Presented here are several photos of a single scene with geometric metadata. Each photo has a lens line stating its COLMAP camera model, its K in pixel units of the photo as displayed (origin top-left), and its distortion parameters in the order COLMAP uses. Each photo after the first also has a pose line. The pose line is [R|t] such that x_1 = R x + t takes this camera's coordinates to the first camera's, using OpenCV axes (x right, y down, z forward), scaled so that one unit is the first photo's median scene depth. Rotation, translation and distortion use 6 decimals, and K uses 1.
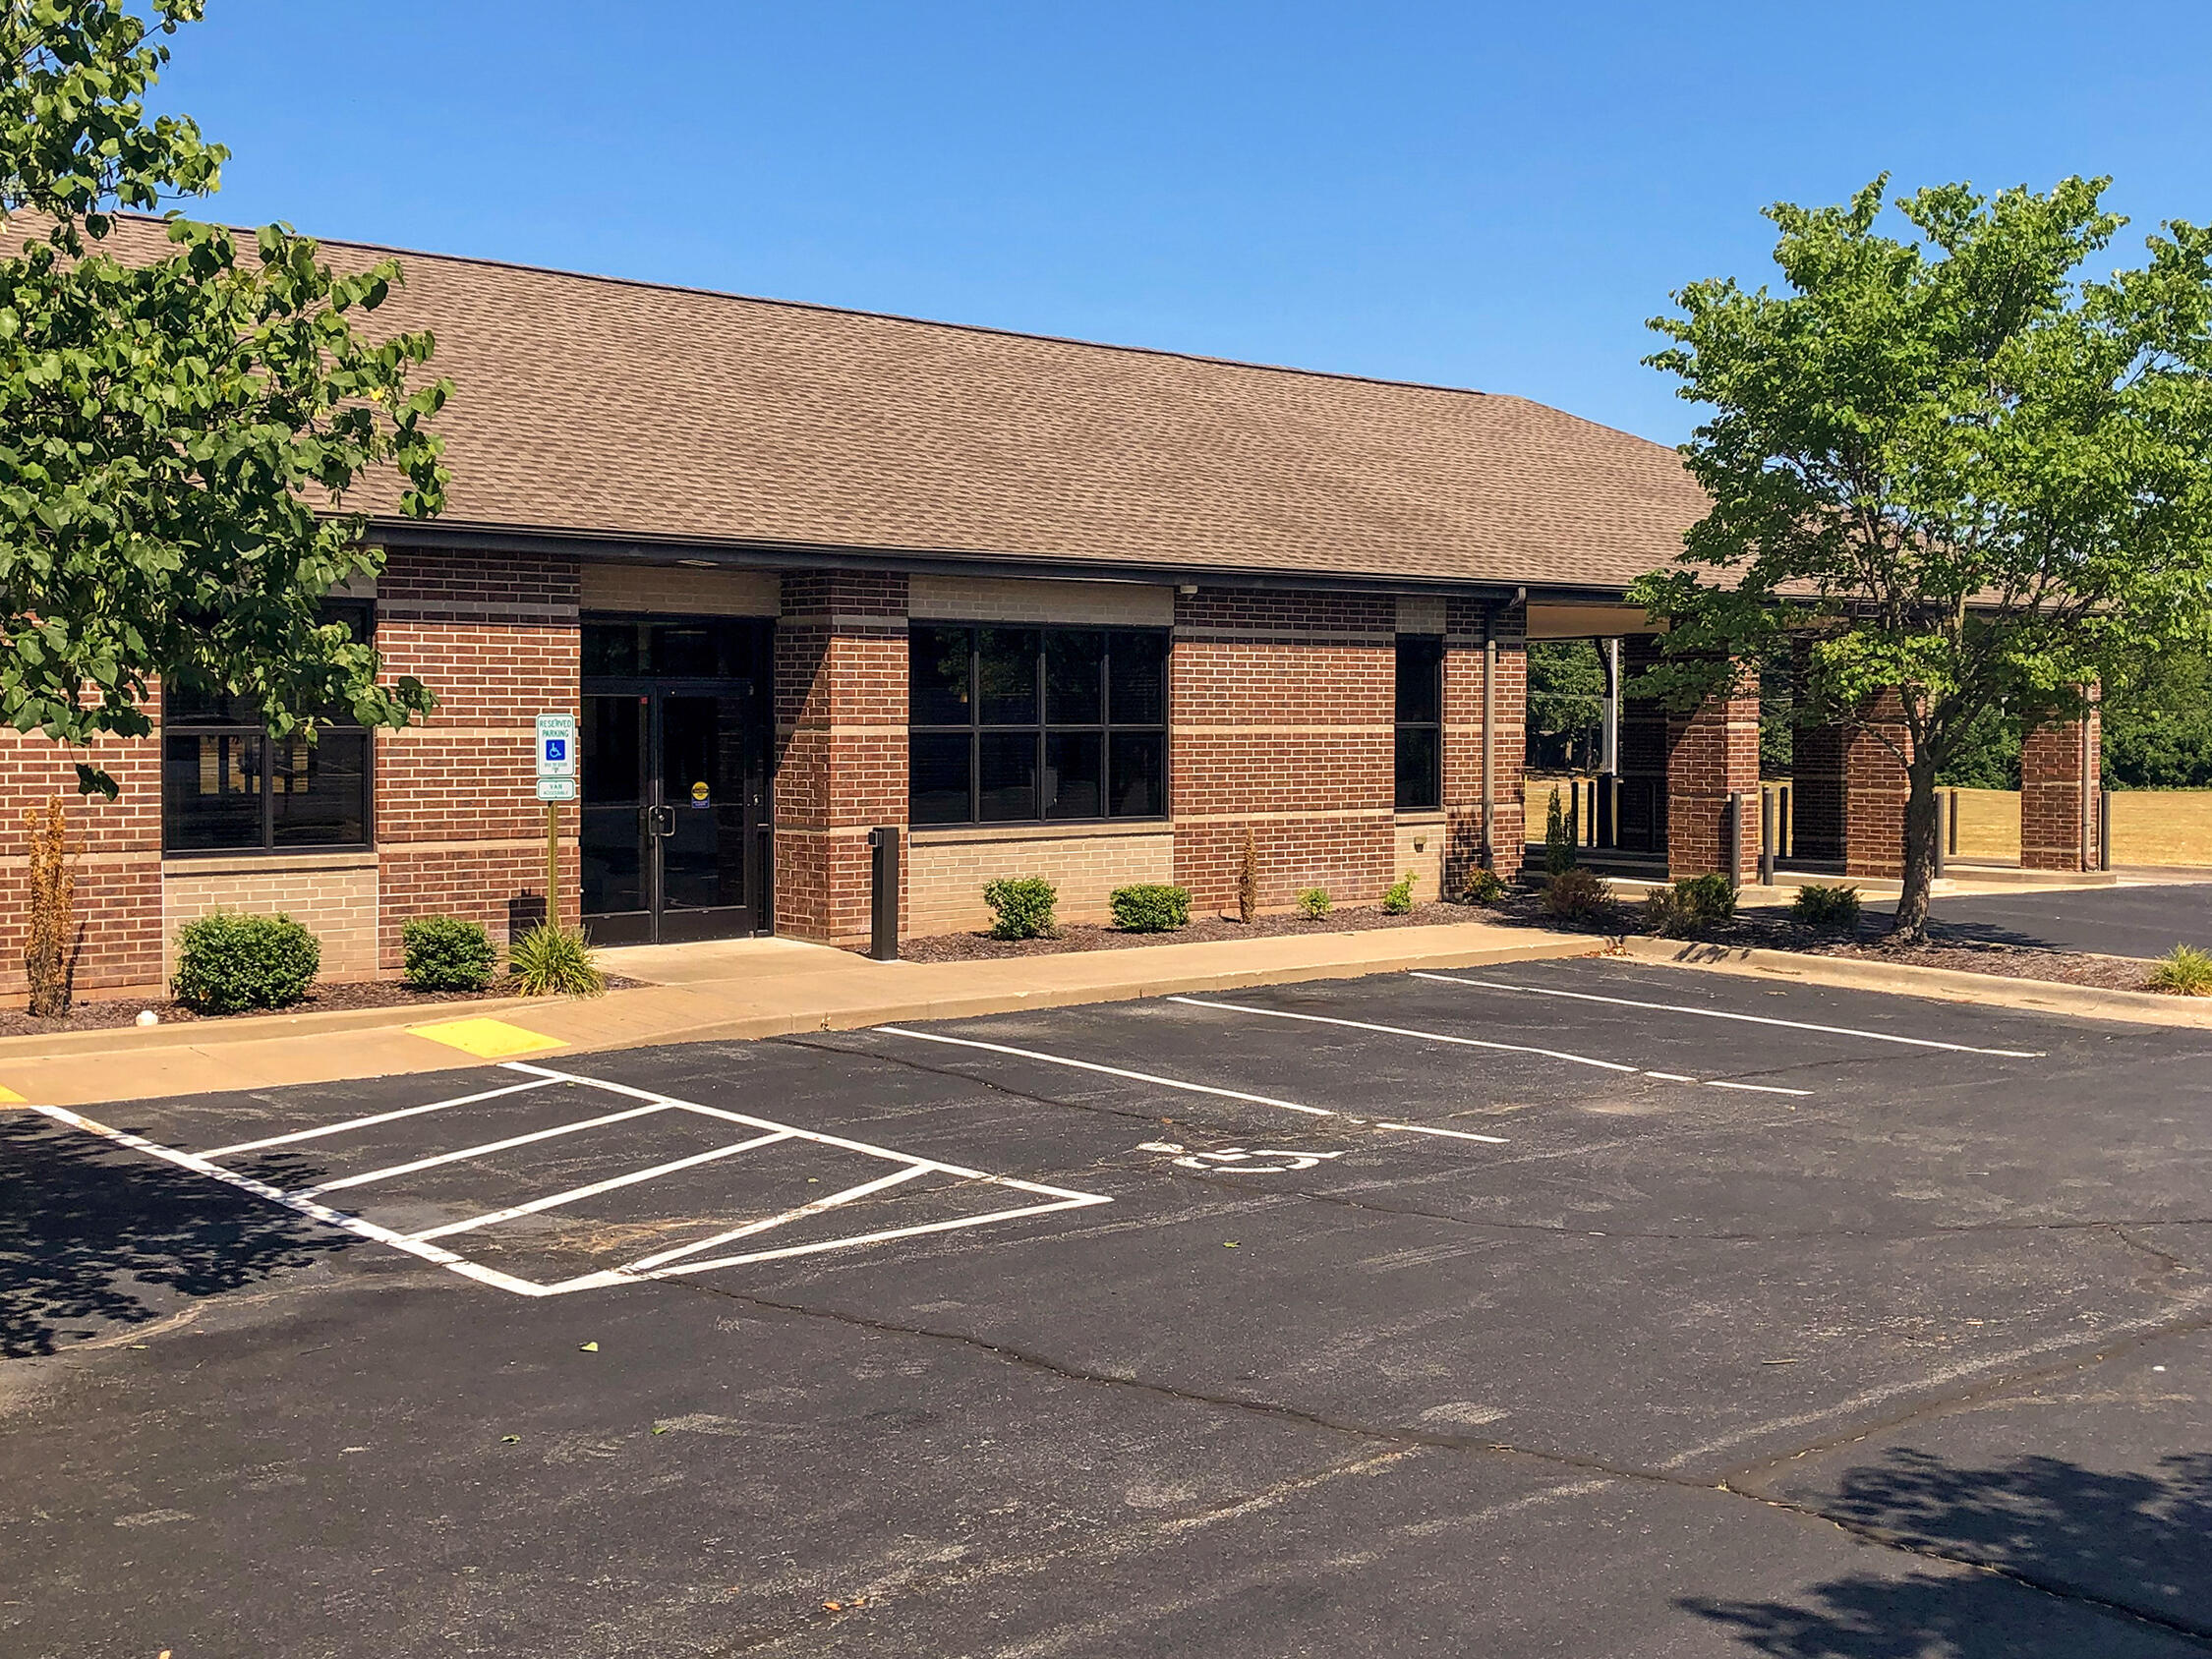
lens RADIAL K [[2472.6, 0, 1108.7], [0, 2472.6, 829.9], [0, 0, 1]] dist [0.000265, 0.000000]
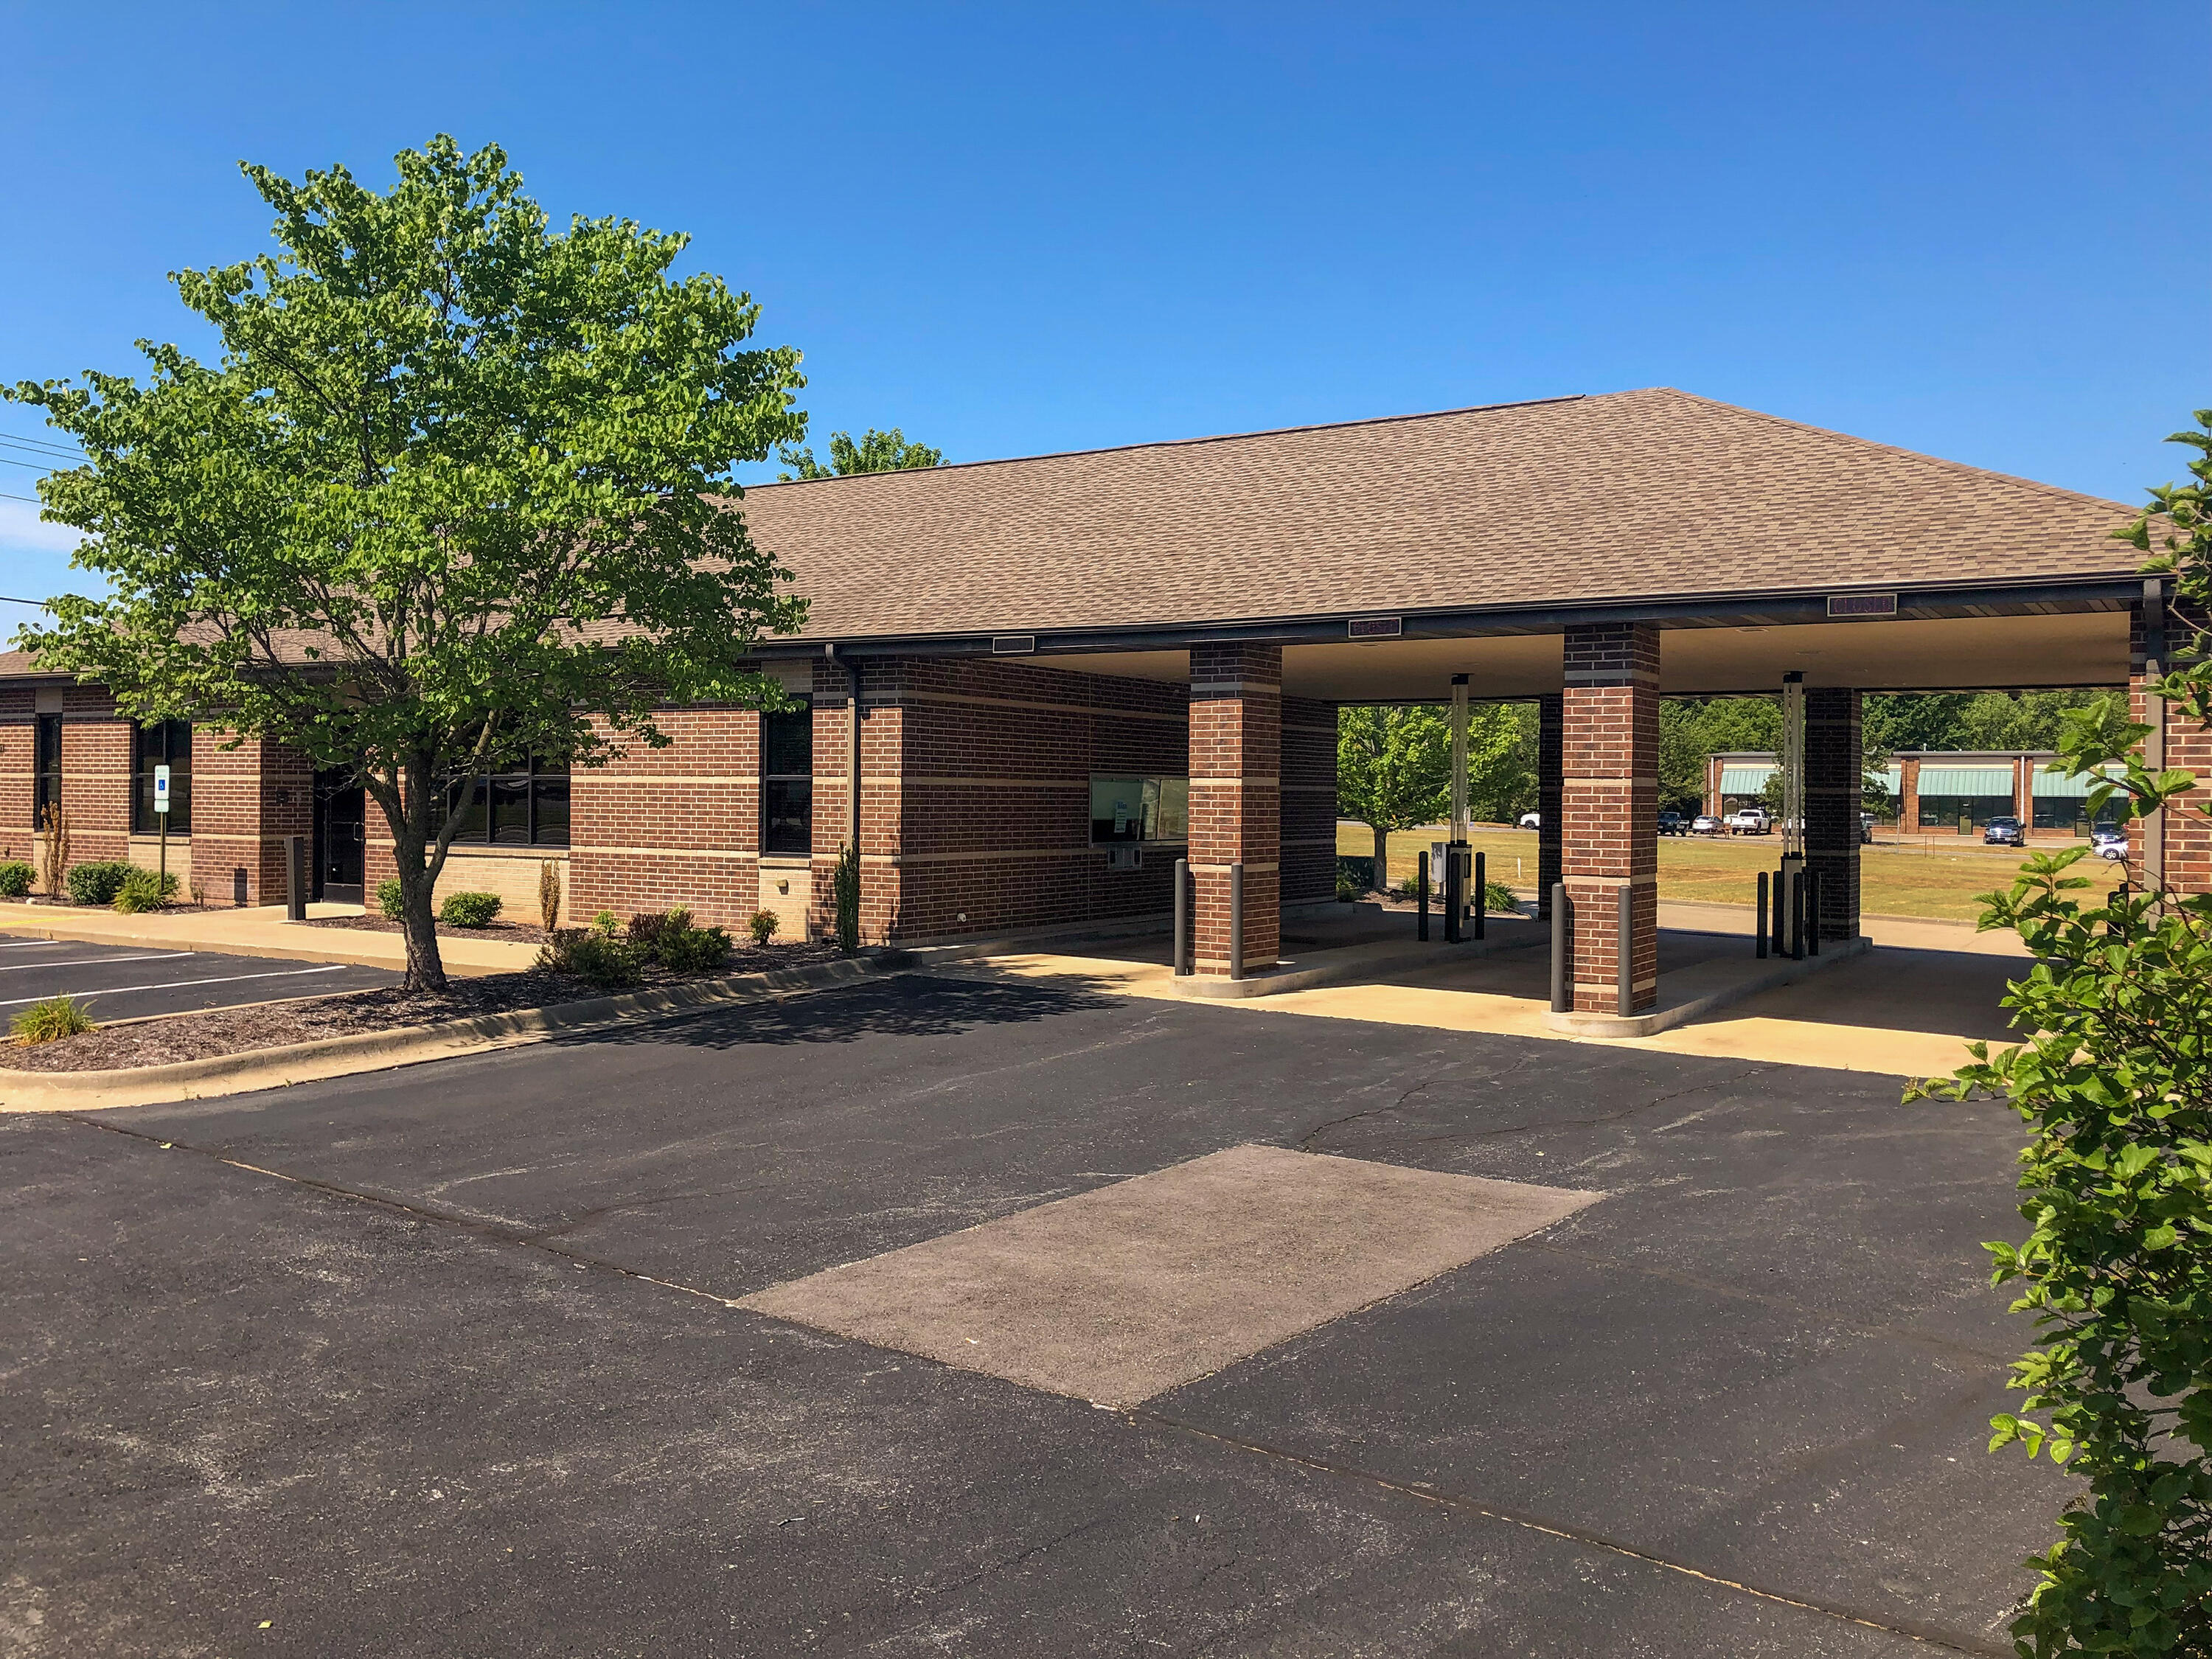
lens RADIAL K [[2472.9, 0, 1107.0], [0, 2472.9, 824.3], [0, 0, 1]] dist [0.000265, 0.000000]
pose [[0.171406, 0.019383, -0.985010, 1.268542], [-0.049747, 0.998701, 0.010996, -0.042335], [0.983944, 0.047116, 0.172148, 0.988709]]
